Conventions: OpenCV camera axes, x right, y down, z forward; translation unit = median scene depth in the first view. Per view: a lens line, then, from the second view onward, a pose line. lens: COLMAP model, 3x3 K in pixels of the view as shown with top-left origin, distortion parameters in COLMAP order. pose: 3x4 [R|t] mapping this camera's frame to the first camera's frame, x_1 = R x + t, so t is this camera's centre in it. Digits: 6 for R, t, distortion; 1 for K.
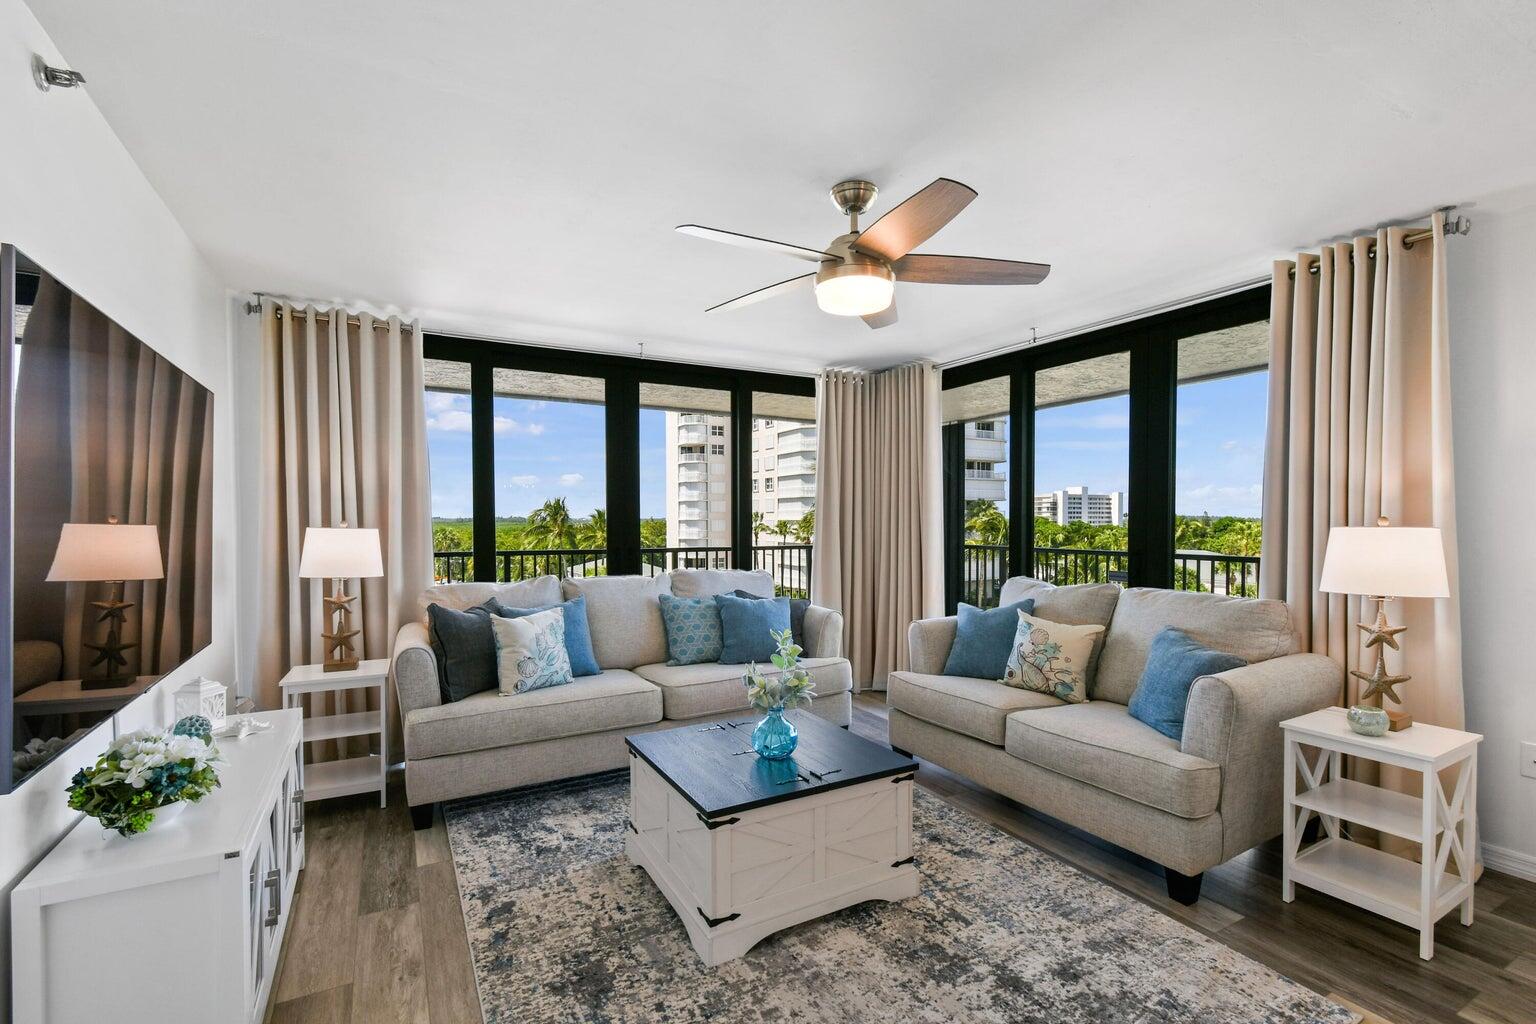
lens RADIAL K [[692.0, 0, 768.6], [0, 692.0, 519.3], [0, 0, 1]] dist [0.018849, 0.000259]
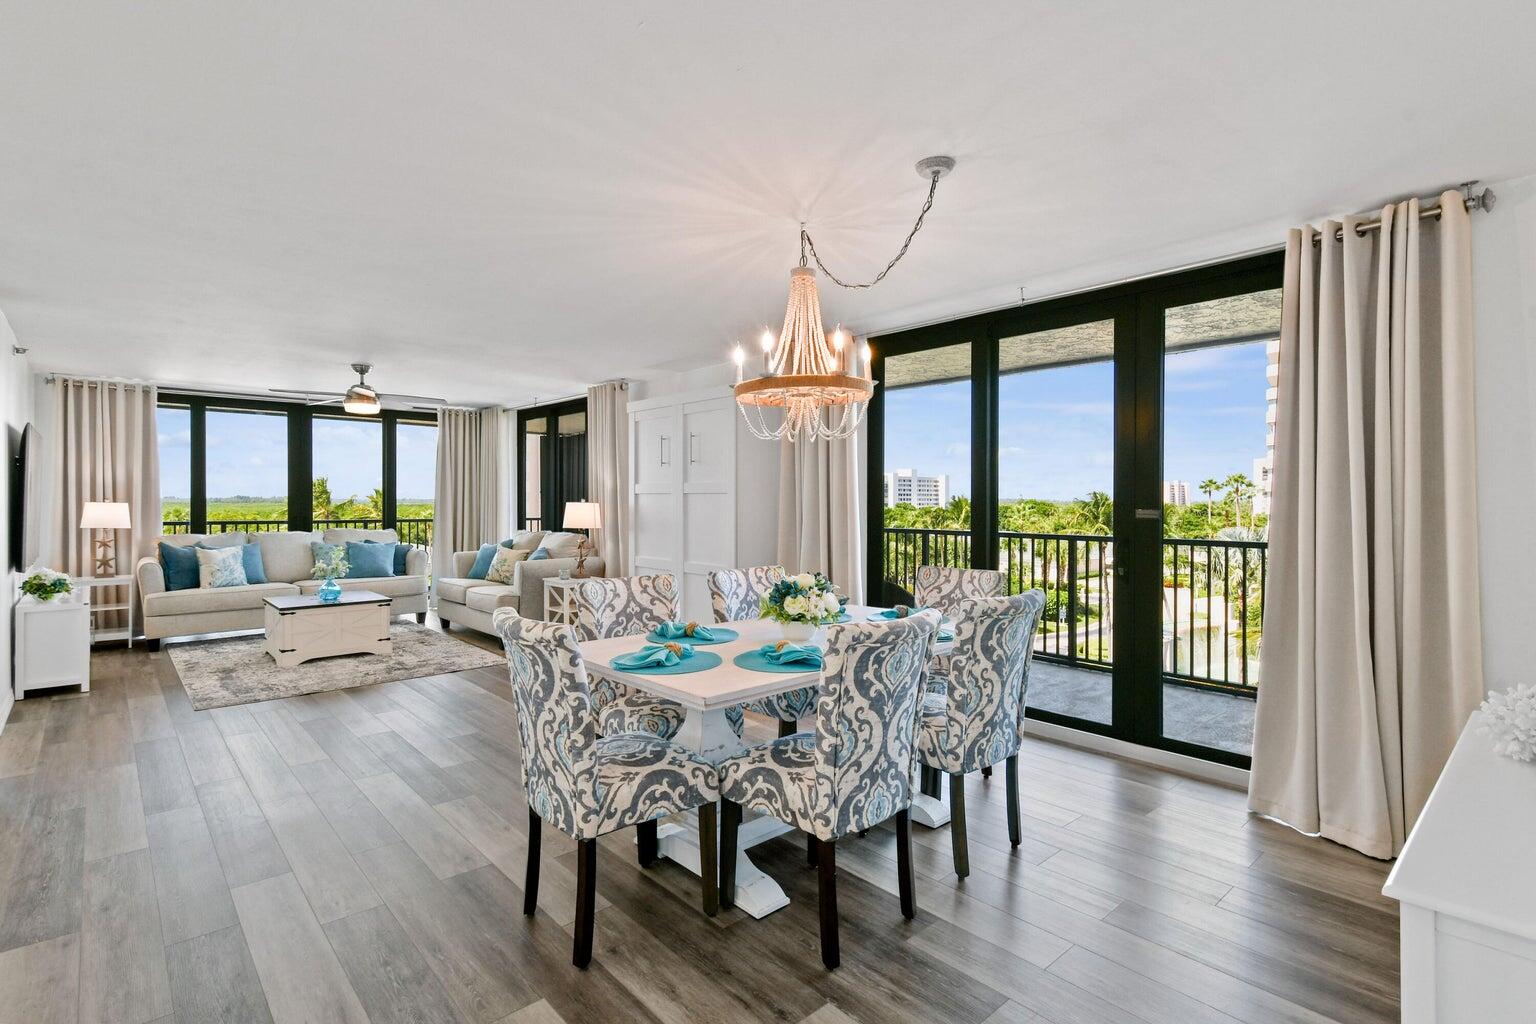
lens RADIAL K [[740.1, 0, 769.7], [0, 740.1, 489.2], [0, 0, 1]] dist [-0.000120, 0.000014]
pose [[0.972515, 0.006752, 0.232741, 0.622420], [-0.003041, 0.999862, -0.016302, 0.004012], [-0.232819, 0.015147, 0.972402, -1.273087]]
